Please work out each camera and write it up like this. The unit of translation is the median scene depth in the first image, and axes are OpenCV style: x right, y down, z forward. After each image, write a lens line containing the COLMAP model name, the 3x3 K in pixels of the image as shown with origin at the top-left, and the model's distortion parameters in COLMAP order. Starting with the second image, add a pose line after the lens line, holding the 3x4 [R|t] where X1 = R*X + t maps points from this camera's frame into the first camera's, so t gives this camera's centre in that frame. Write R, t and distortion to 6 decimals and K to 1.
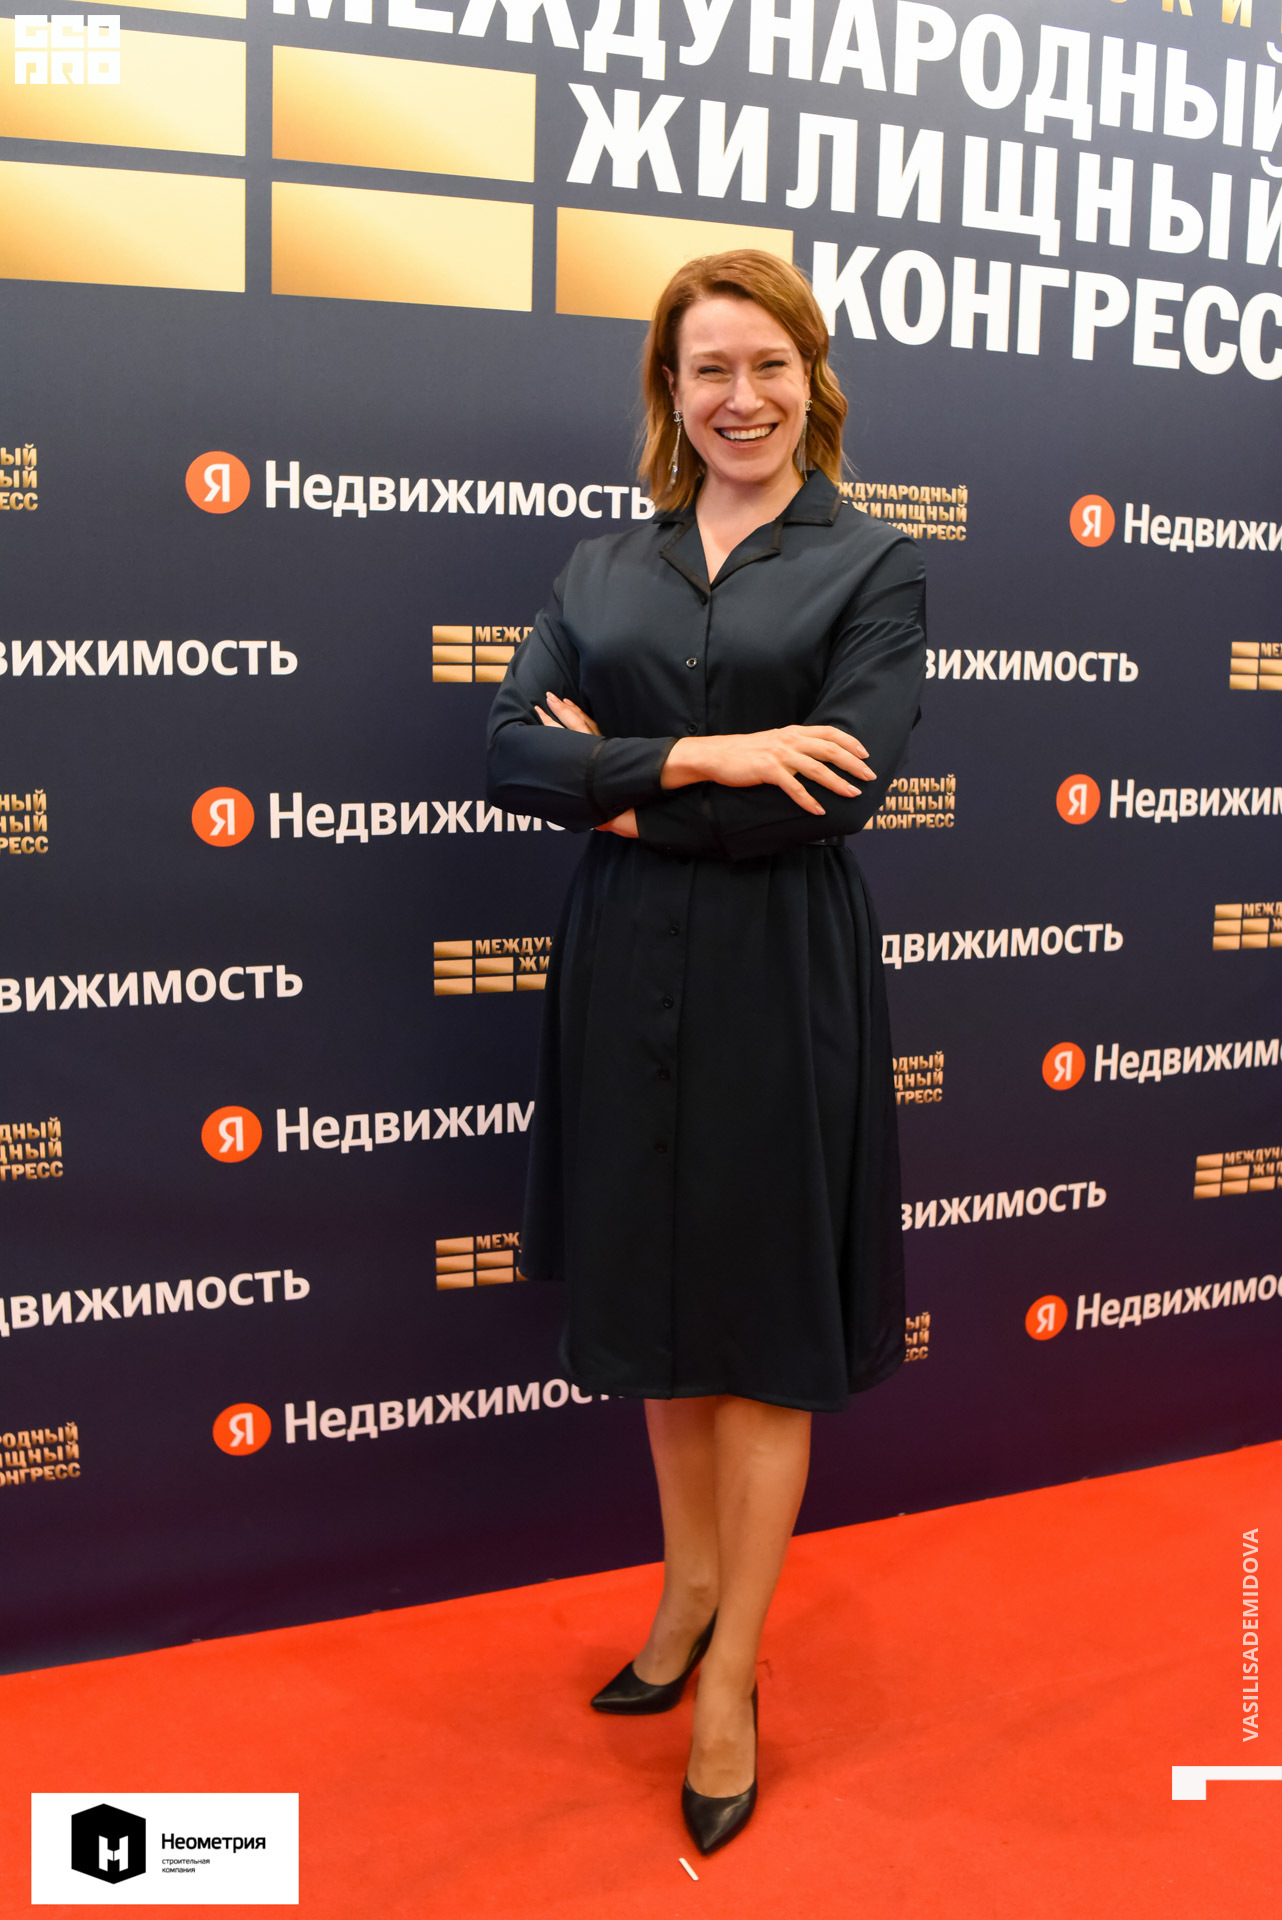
lens RADIAL K [[1892.9, 0, 641.0], [0, 1892.9, 960.0], [0, 0, 1]] dist [-0.134195, 0.066264]
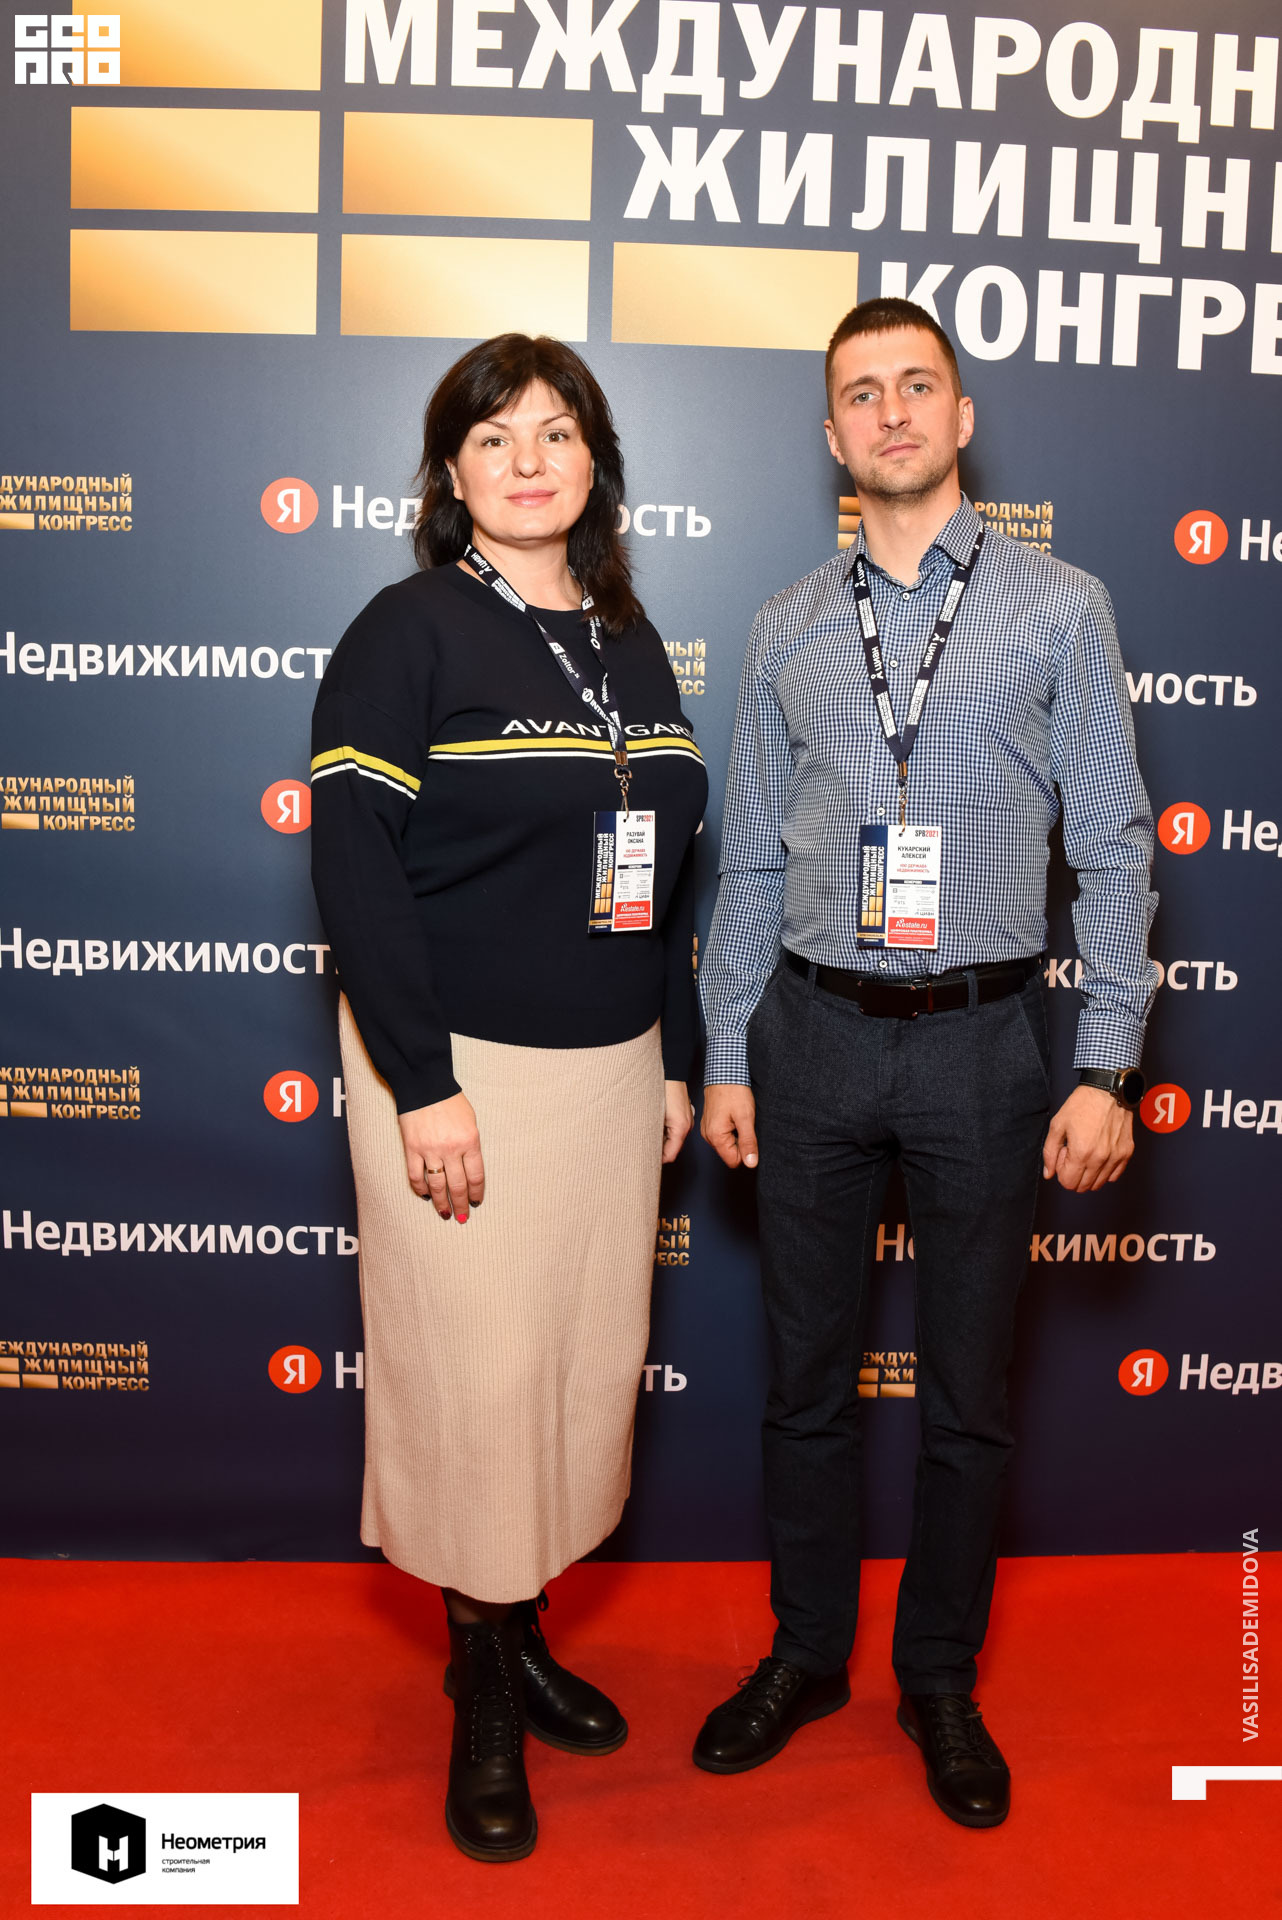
lens RADIAL K [[1892.9, 0, 641.0], [0, 1892.9, 960.0], [0, 0, 1]] dist [-0.134195, 0.066264]
pose [[0.947558, 0.057700, -0.314333, 0.307776], [-0.066782, 0.997602, -0.018191, 0.019018], [0.312529, 0.038229, 0.949138, 0.014845]]
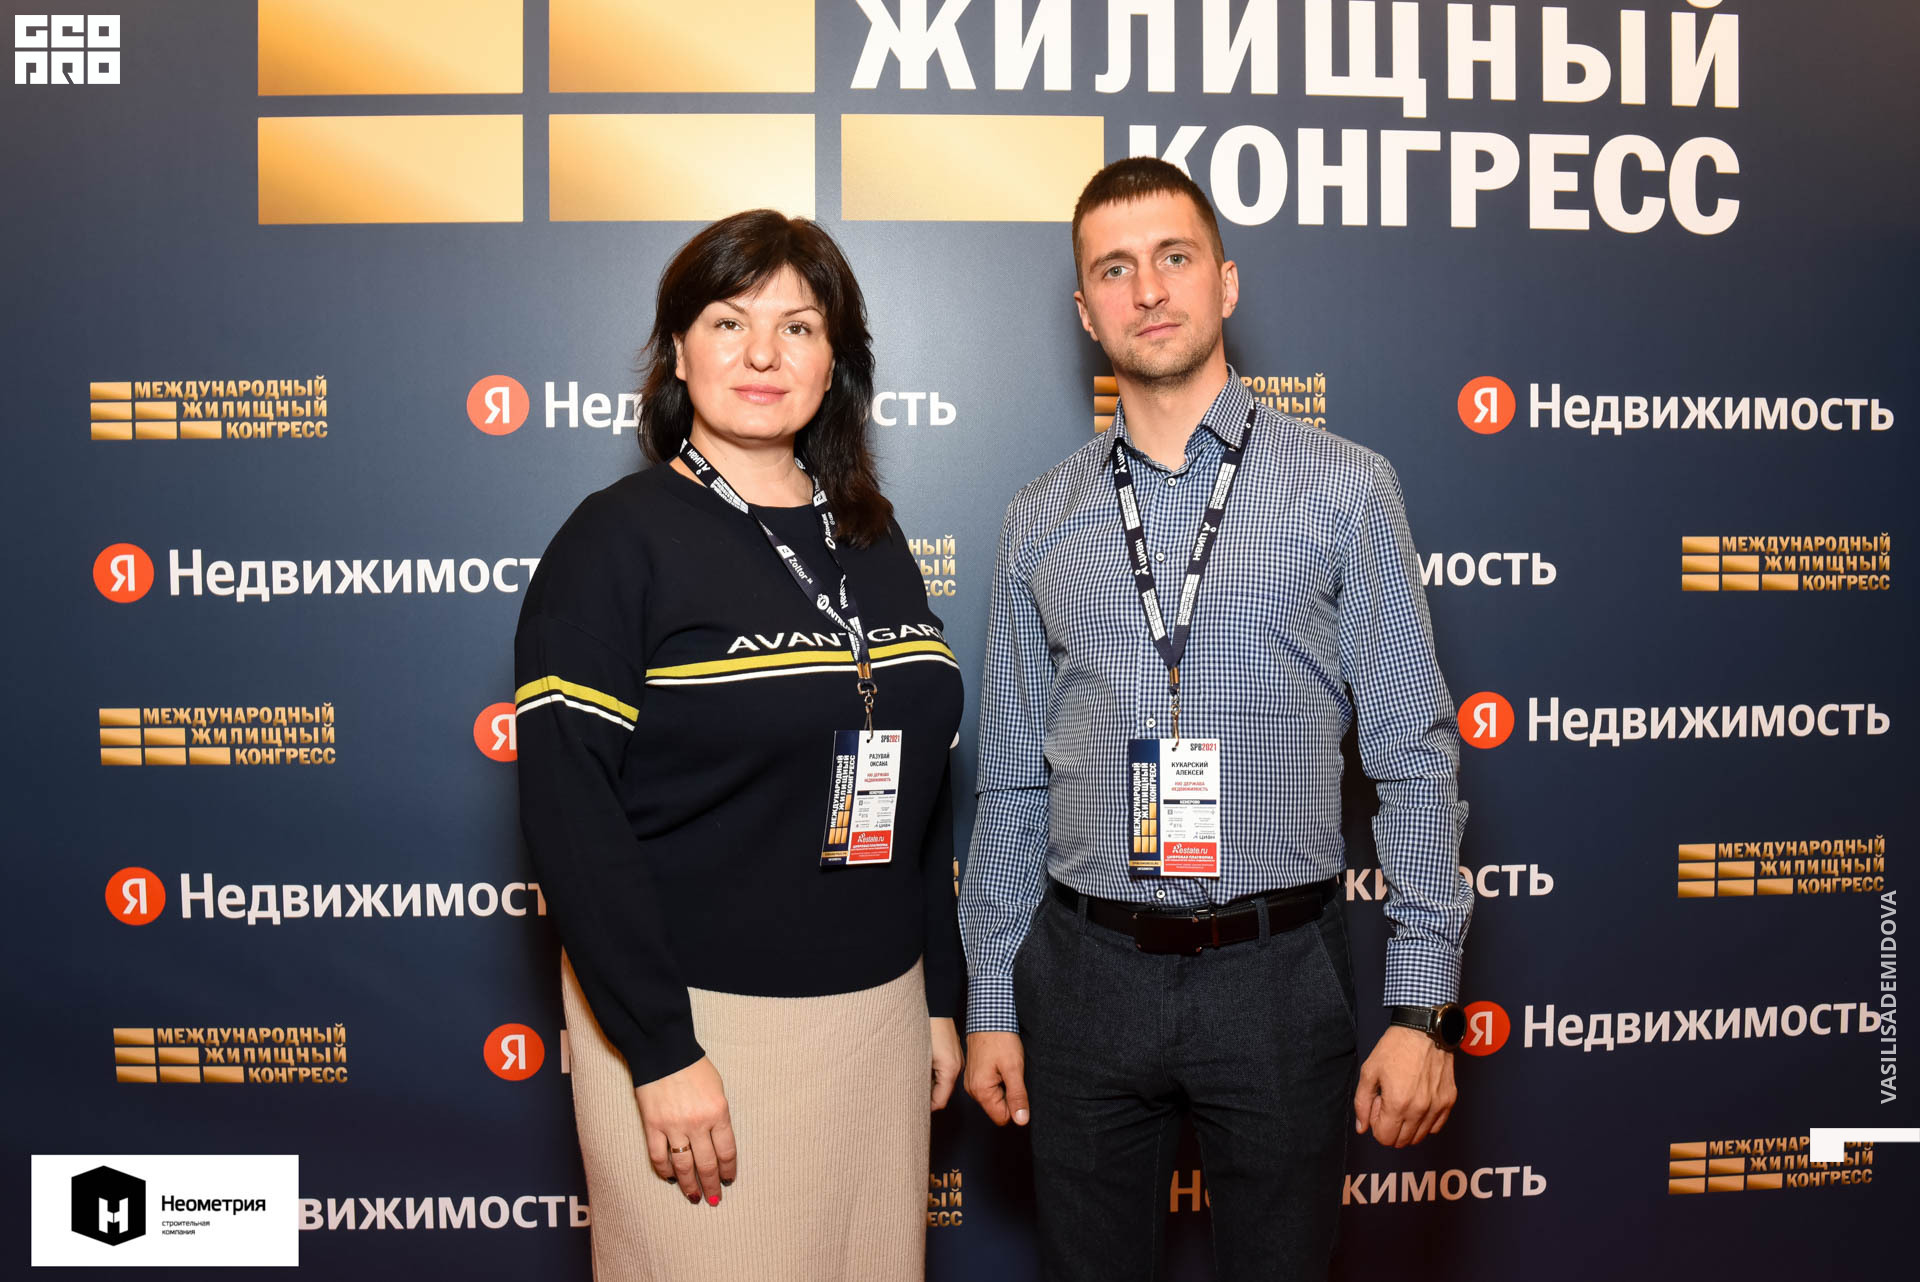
lens RADIAL K [[1892.9, 0, 948.7], [0, 1892.9, 641.4], [0, 0, 1]] dist [-0.134195, 0.066264]
pose [[0.951748, -0.009106, -0.306745, 0.294665], [-0.031623, 0.991328, -0.127547, -0.003196], [0.305246, 0.131093, 0.943207, 0.109265]]
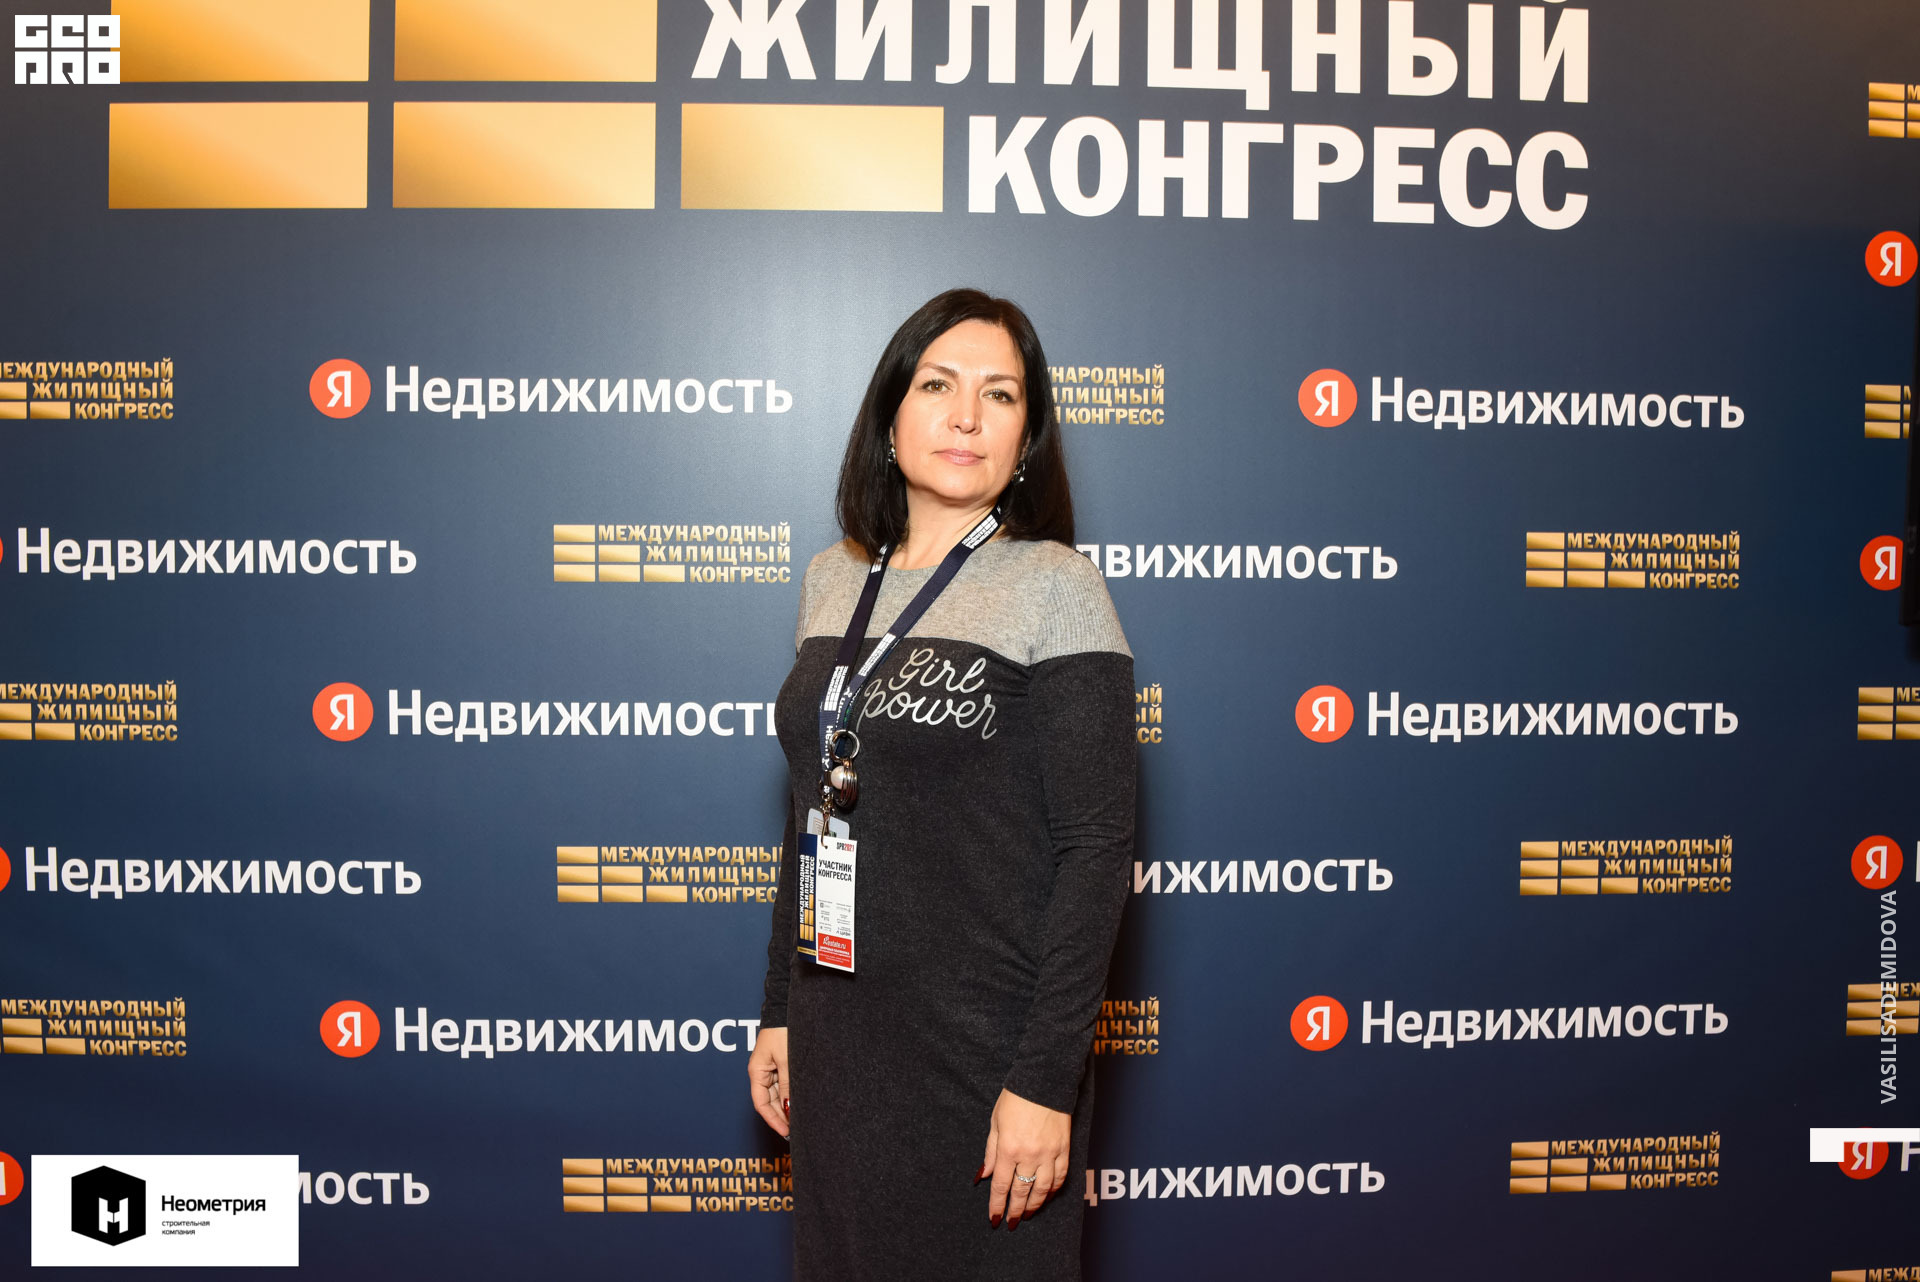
lens RADIAL K [[1892.9, 0, 948.7], [0, 1892.9, 641.4], [0, 0, 1]] dist [-0.134195, 0.066264]
pose [[0.950252, 0.001809, -0.311478, 0.380706], [-0.044672, 0.990437, -0.130530, 0.003345], [0.308263, 0.137951, 0.941246, 0.133870]]
